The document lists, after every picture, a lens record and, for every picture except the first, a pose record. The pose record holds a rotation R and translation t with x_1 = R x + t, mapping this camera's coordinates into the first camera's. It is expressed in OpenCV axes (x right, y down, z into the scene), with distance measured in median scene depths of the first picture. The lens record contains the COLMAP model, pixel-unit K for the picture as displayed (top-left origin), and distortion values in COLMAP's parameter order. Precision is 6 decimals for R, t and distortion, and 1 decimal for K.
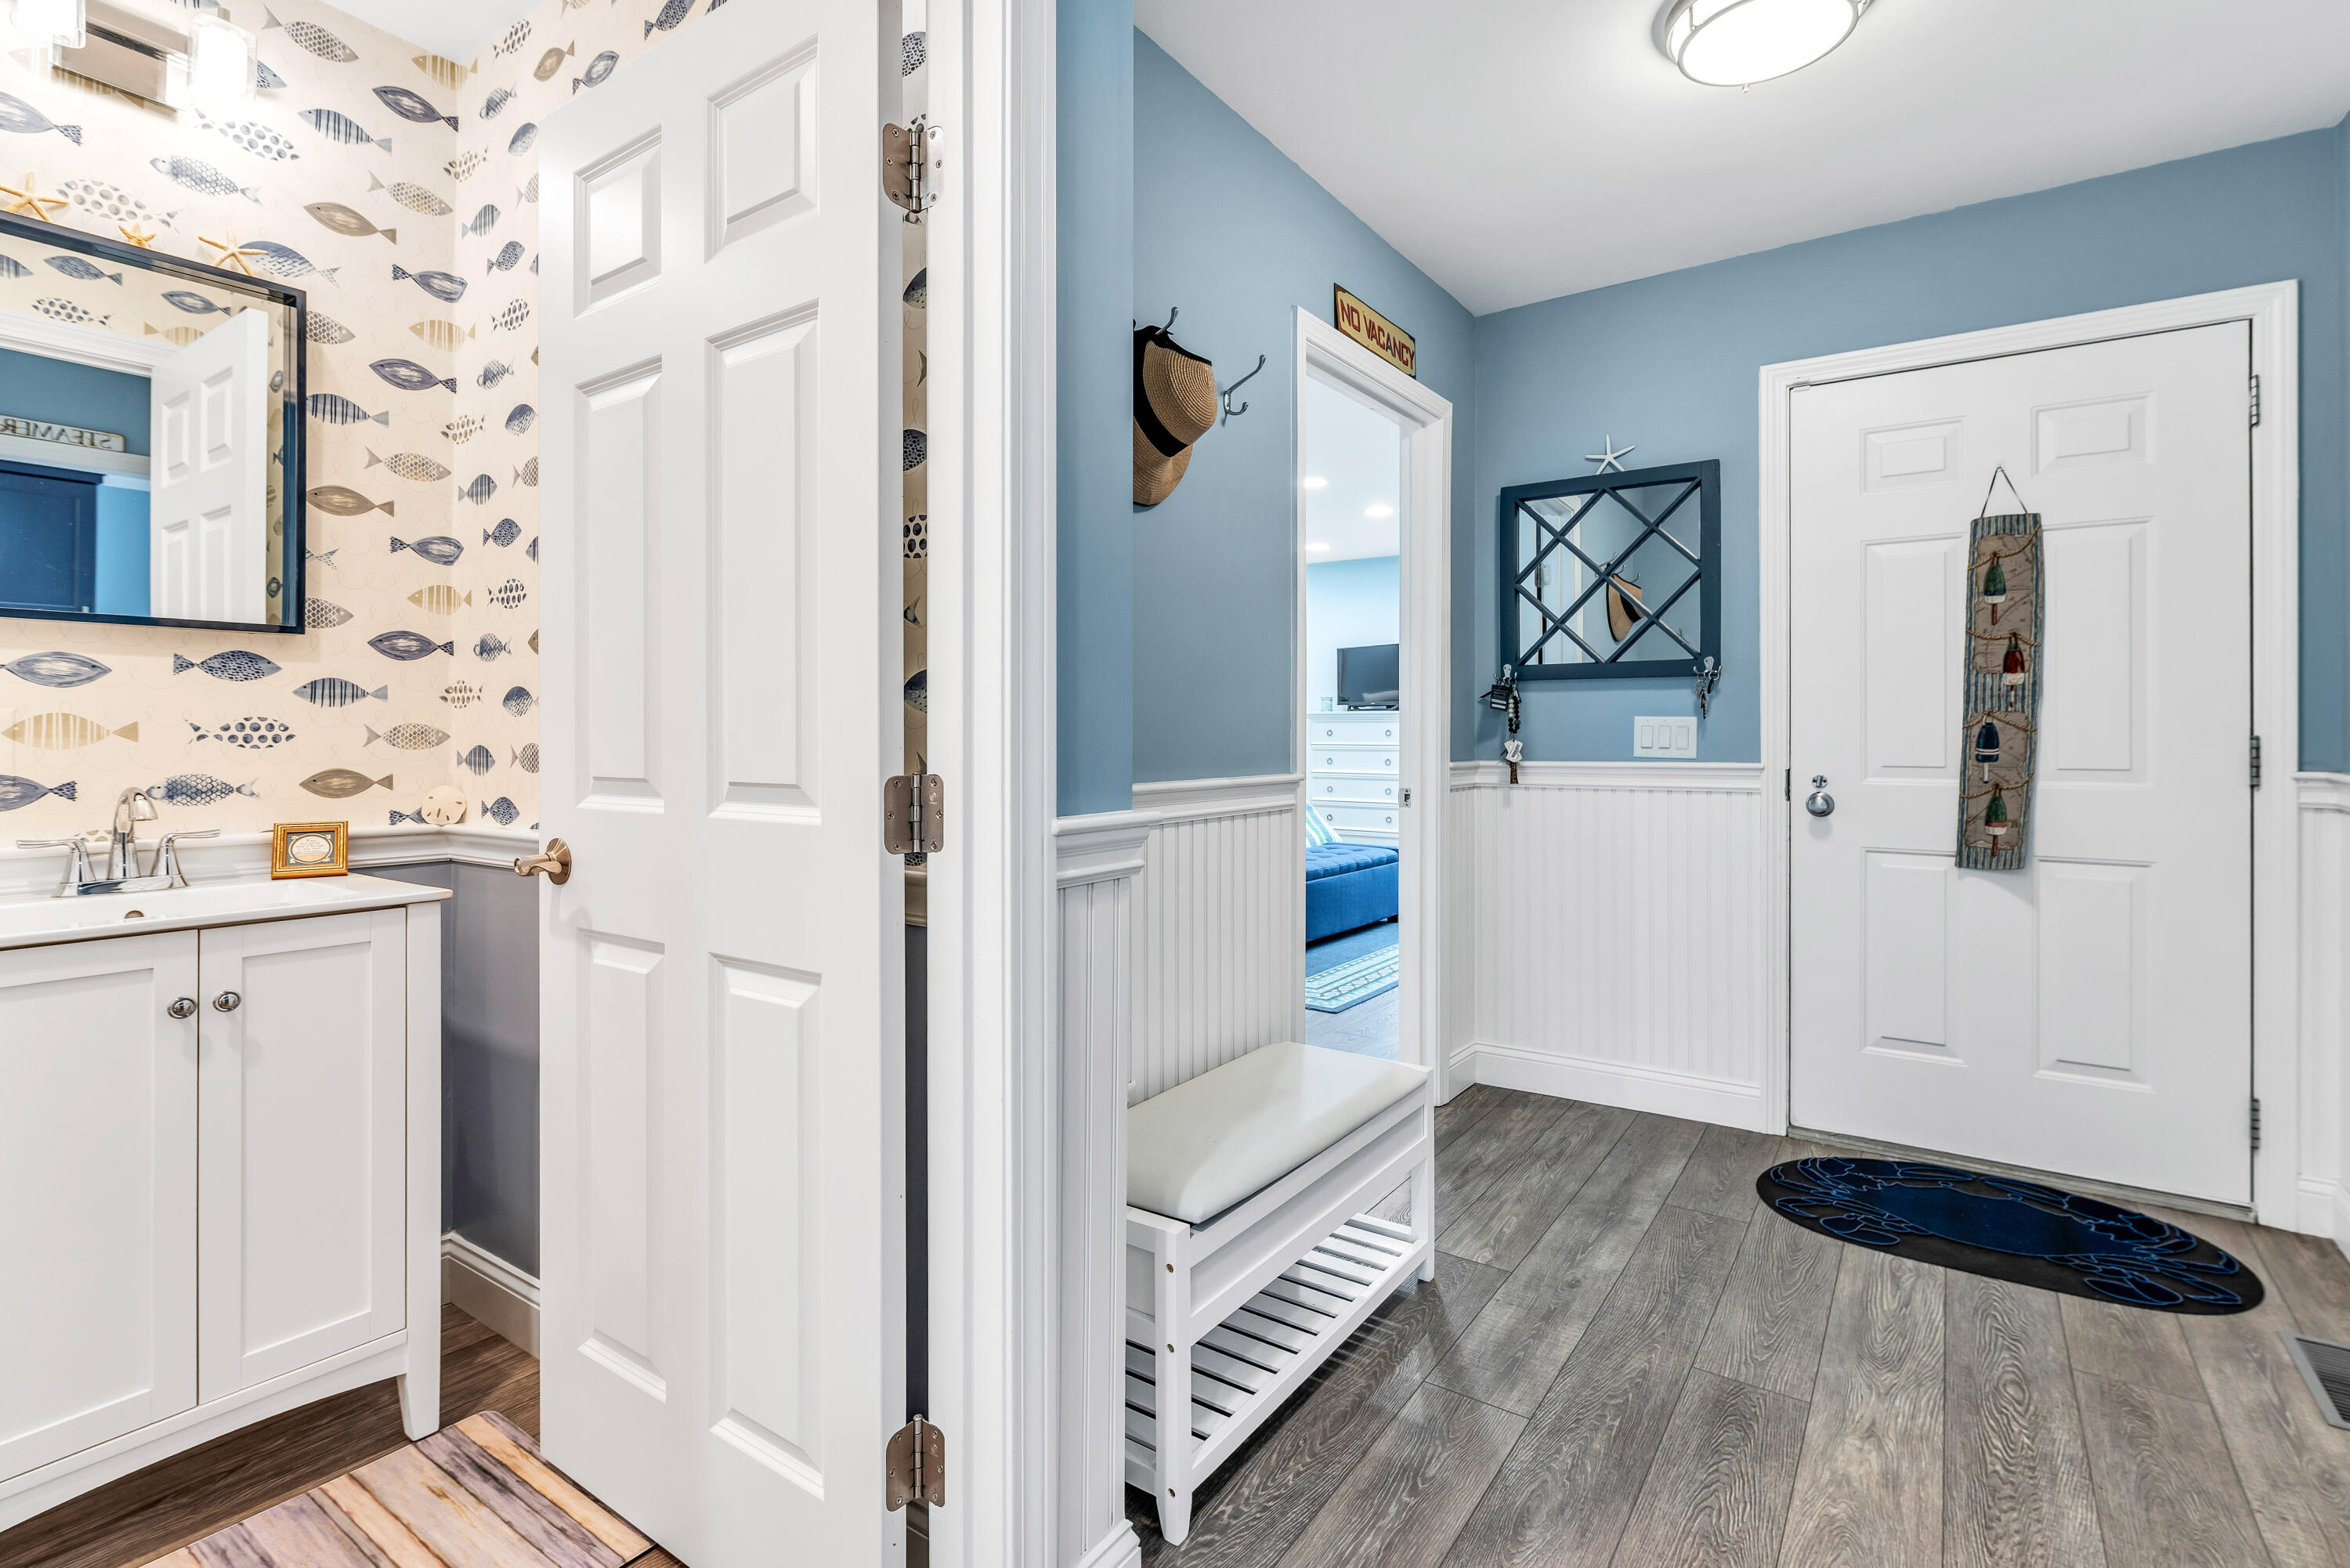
lens RADIAL K [[1119.7, 0, 1118.9], [0, 1119.7, 725.7], [0, 0, 1]] dist [-0.002161, -0.001025]
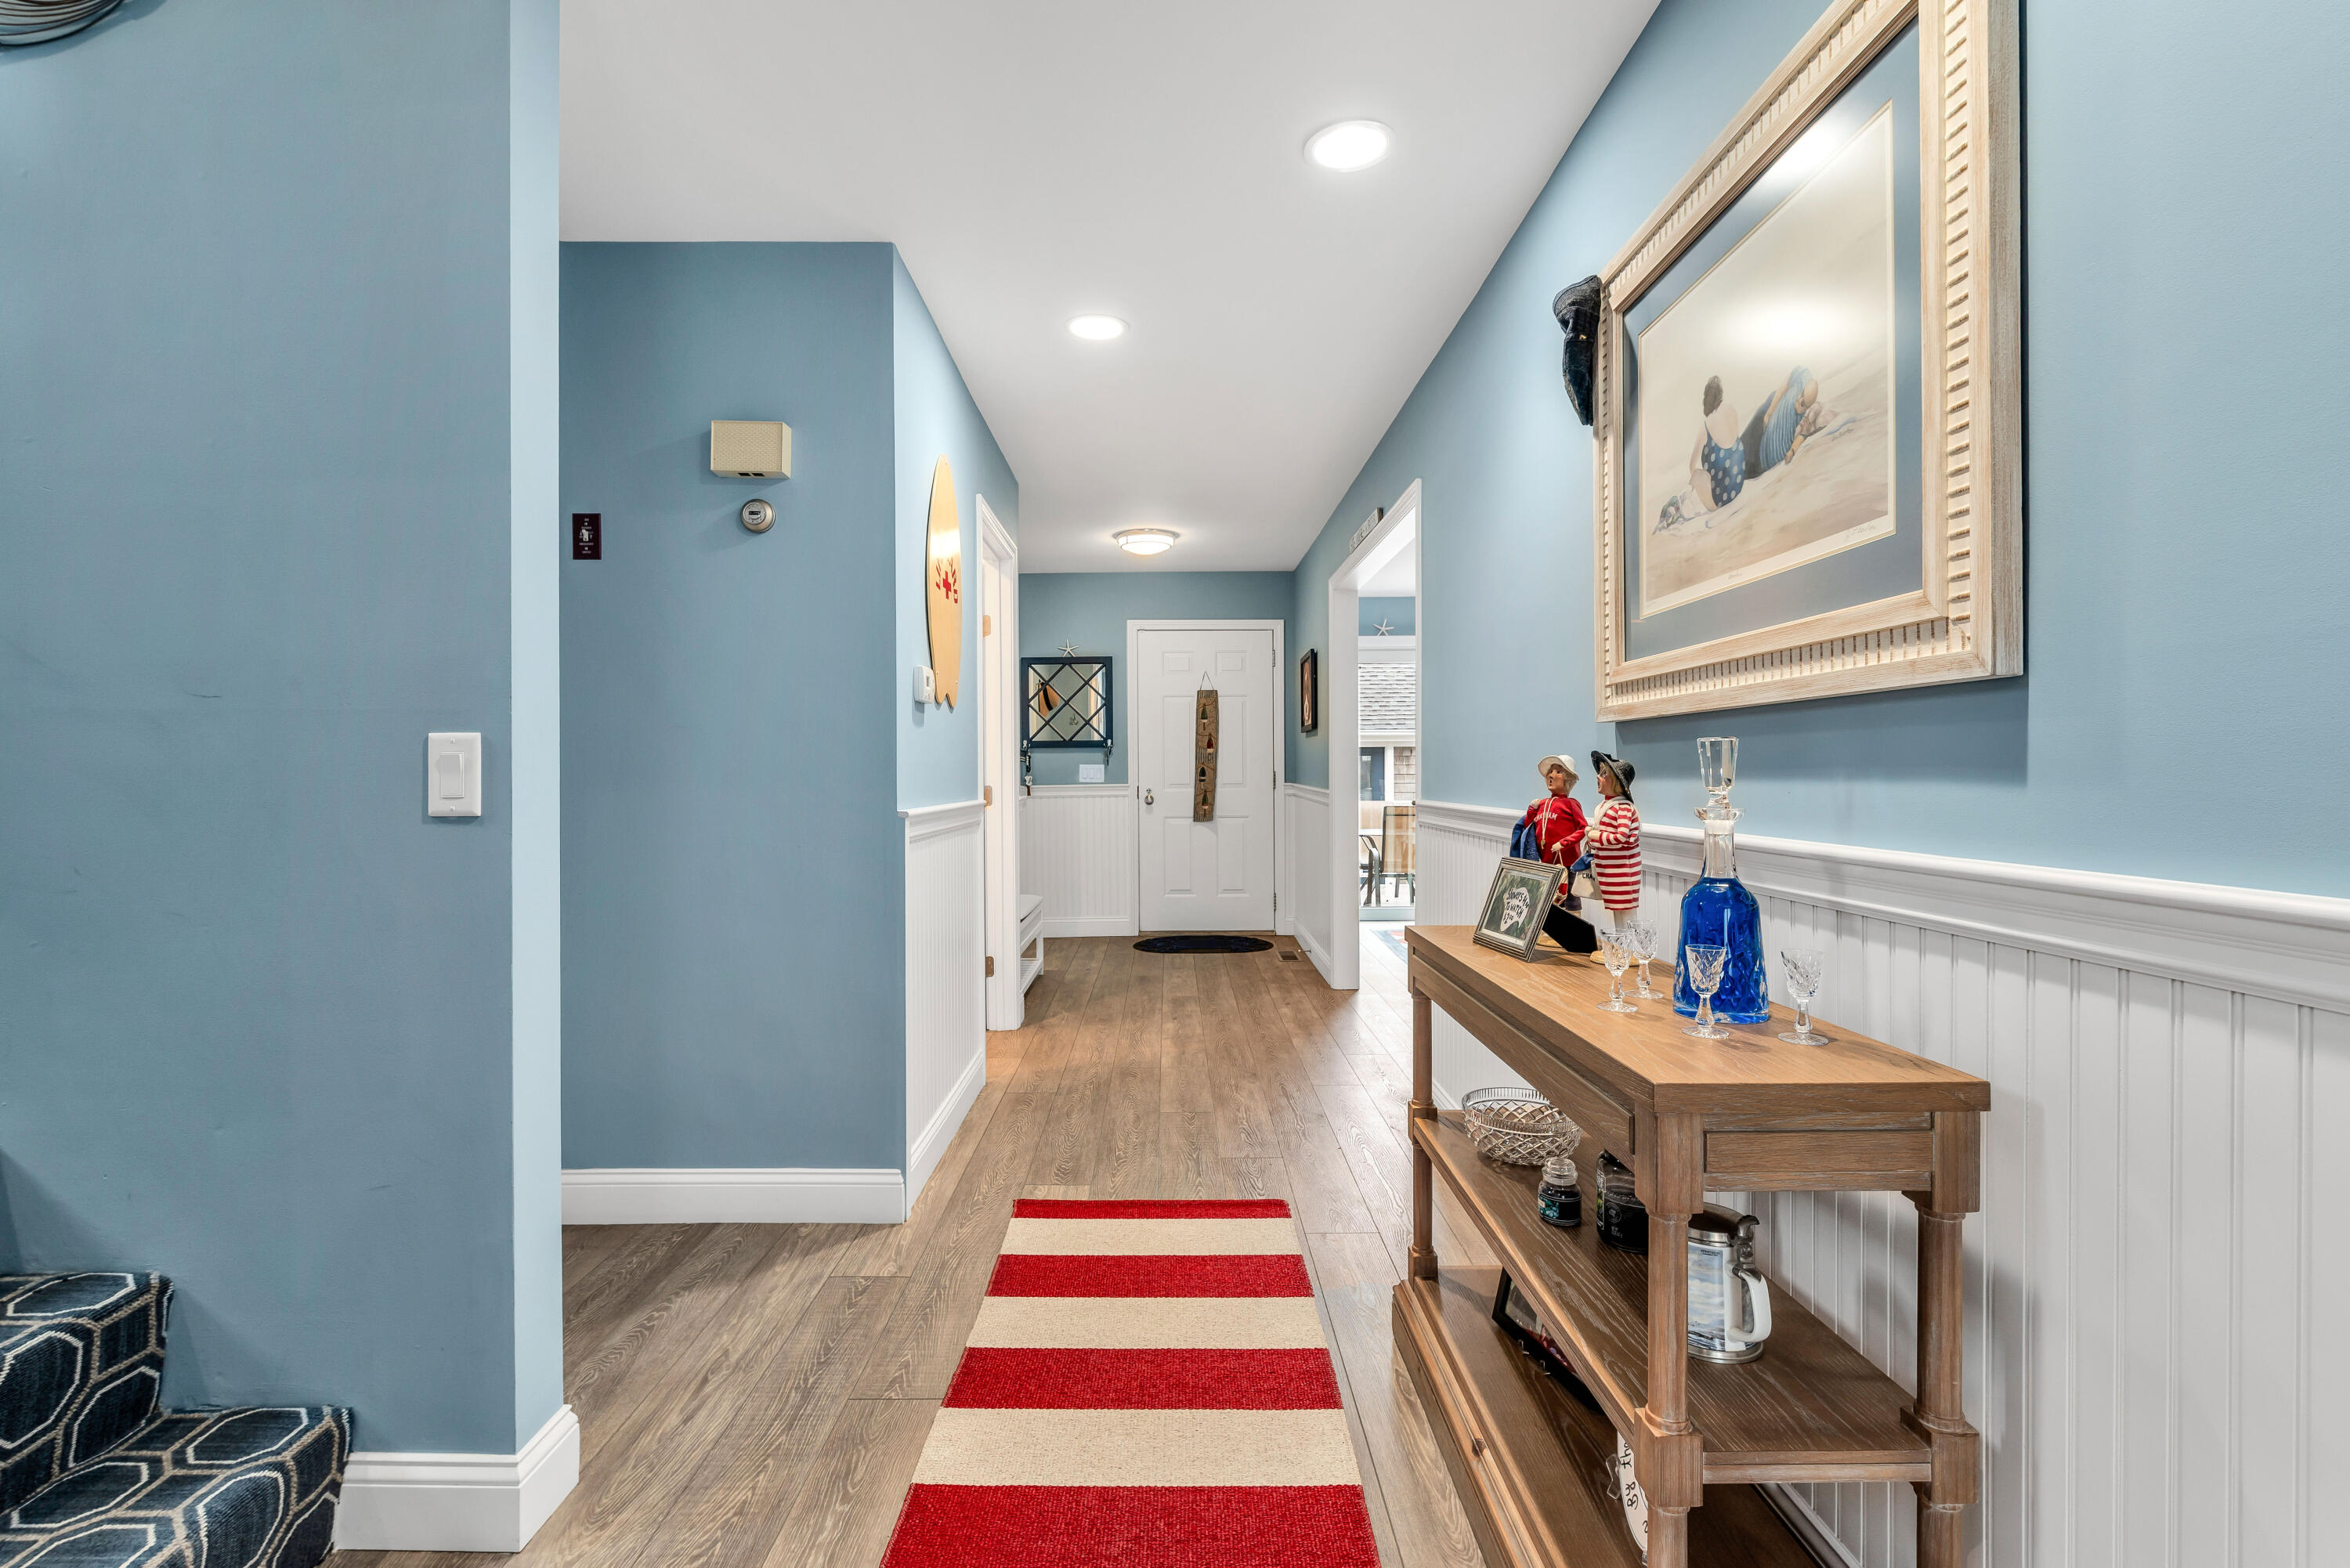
lens RADIAL K [[1079.3, 0, 1177.1], [0, 1079.3, 779.4], [0, 0, 1]] dist [-0.005957, 0.000705]
pose [[0.797748, -0.014221, 0.602824, -0.731697], [0.005269, 0.999848, 0.016614, -0.014005], [-0.602968, -0.010078, 0.797701, -0.904435]]
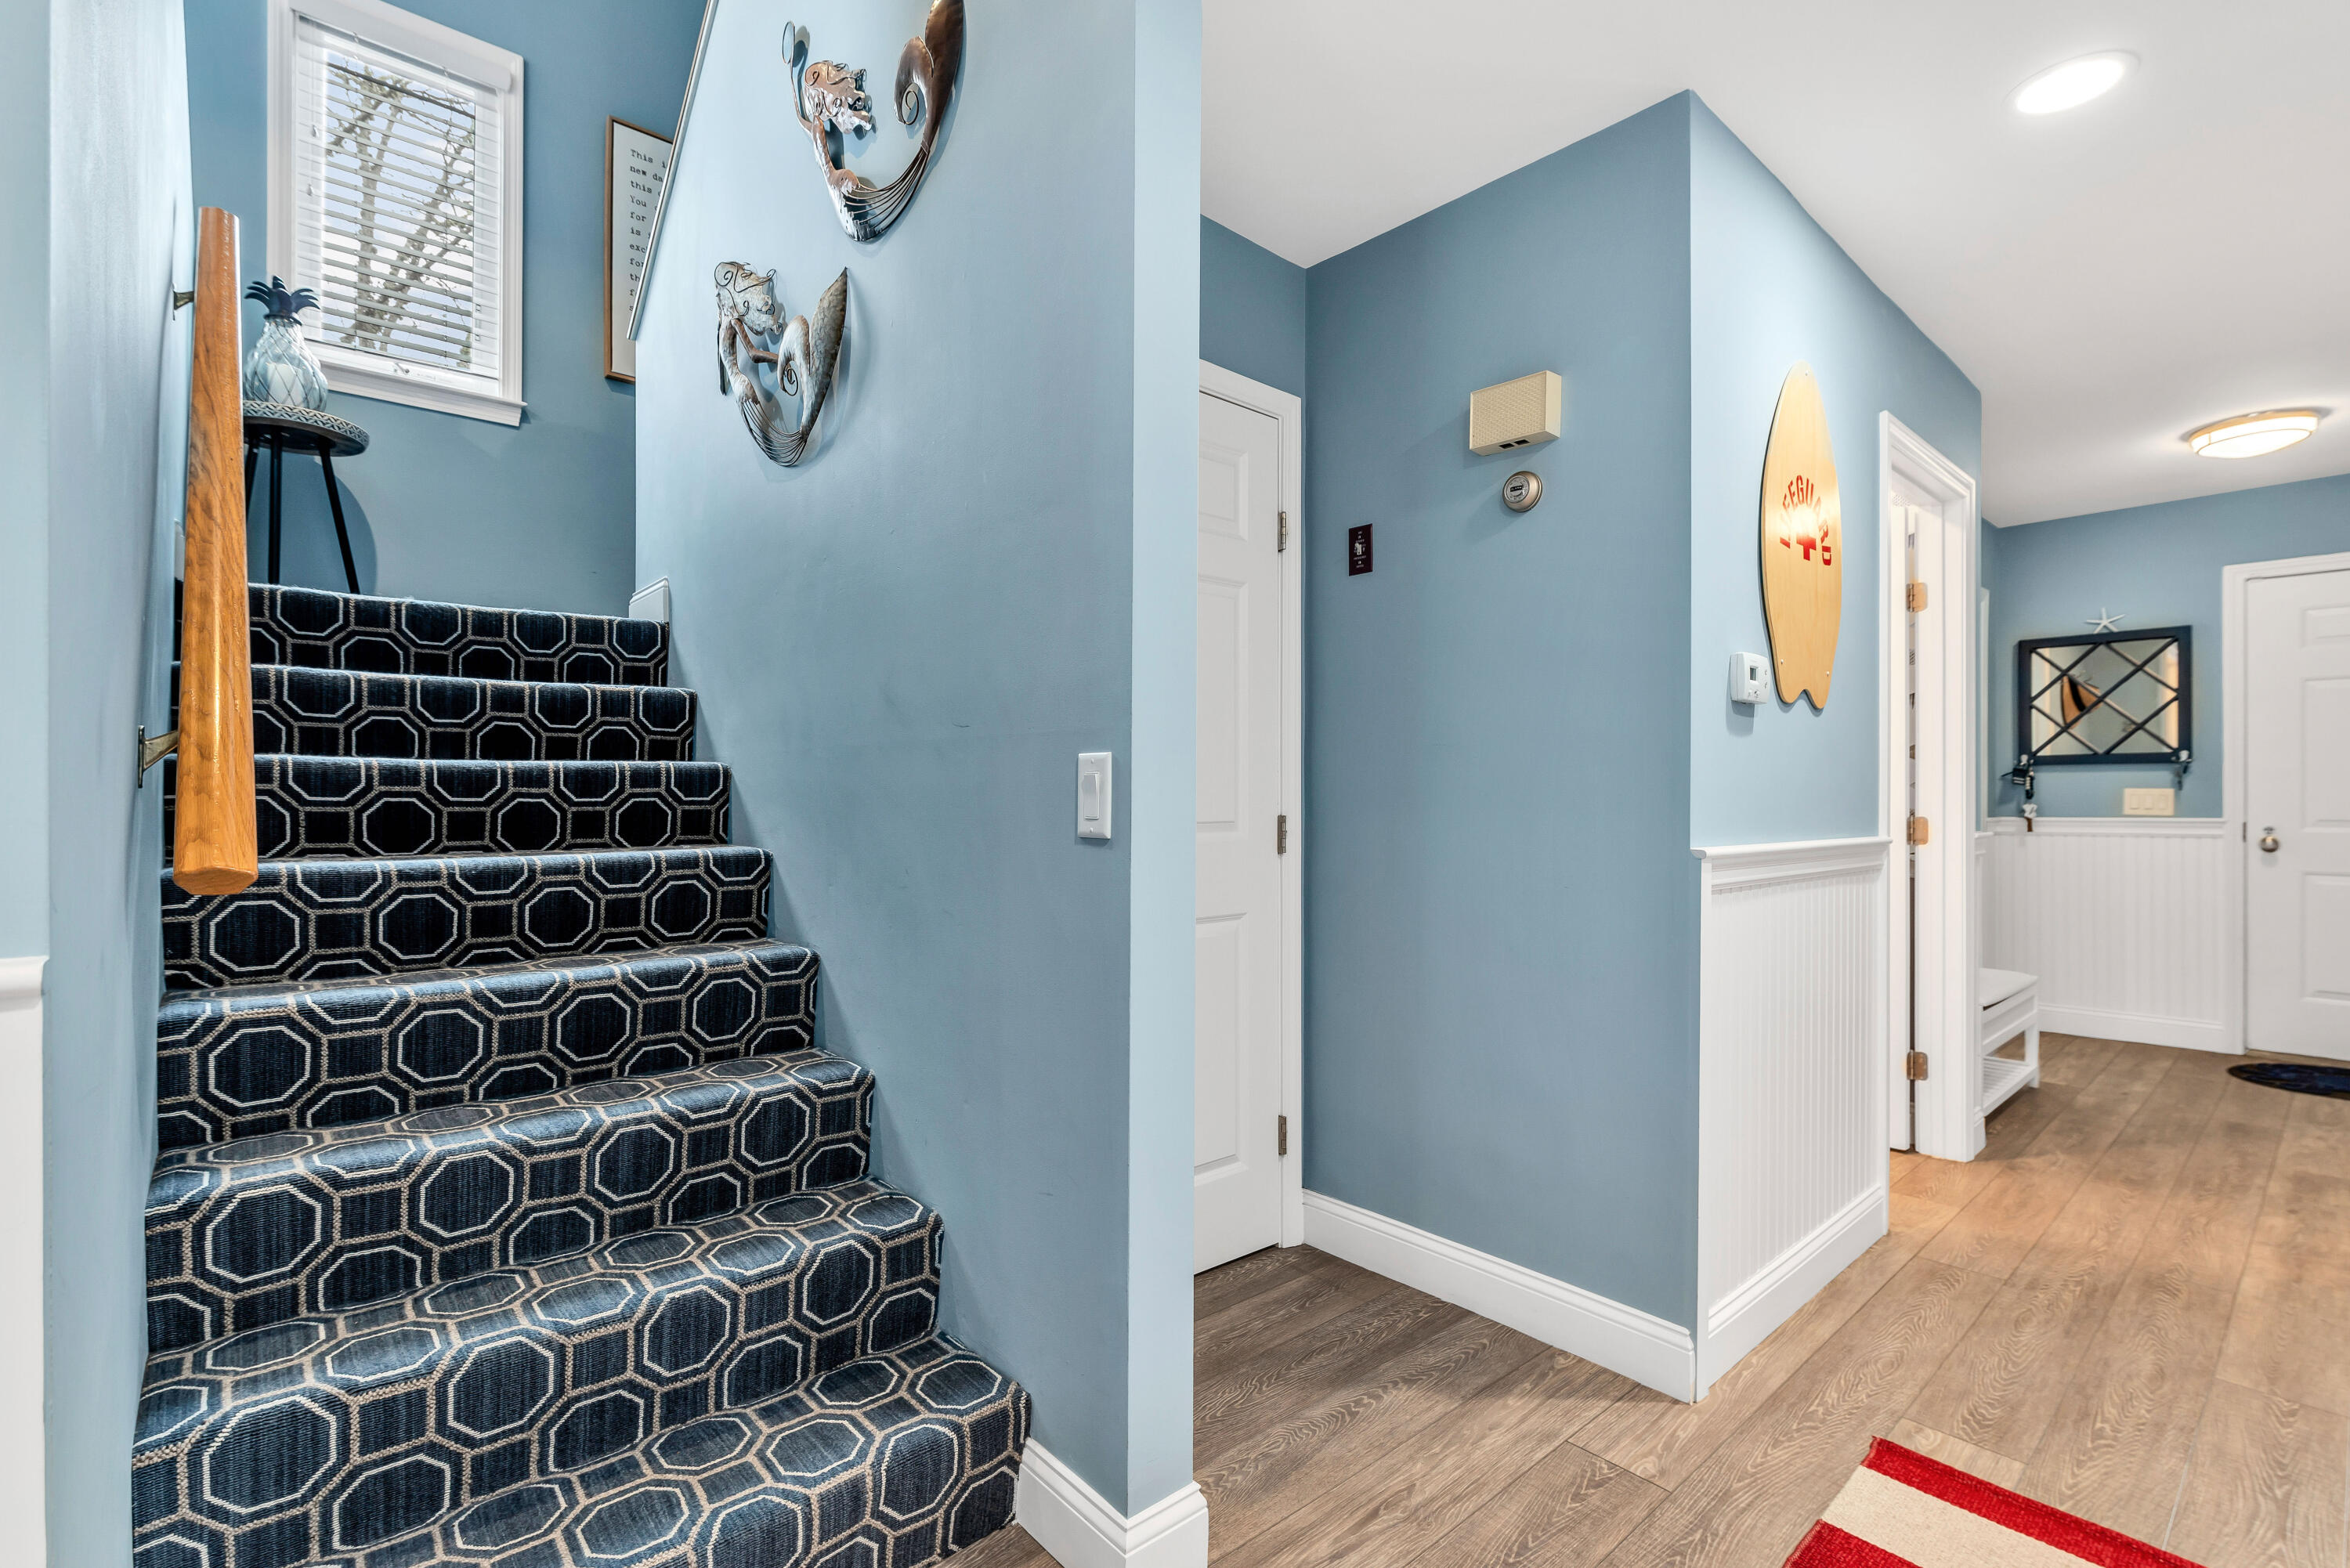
lens RADIAL K [[1079.3, 0, 1143.8], [0, 1079.3, 798.2], [0, 0, 1]] dist [-0.005957, 0.000705]
pose [[0.977016, -0.002012, -0.213157, -0.574939], [0.003739, 0.999963, 0.007702, -0.012062], [0.213134, -0.008322, 0.976988, -0.781159]]
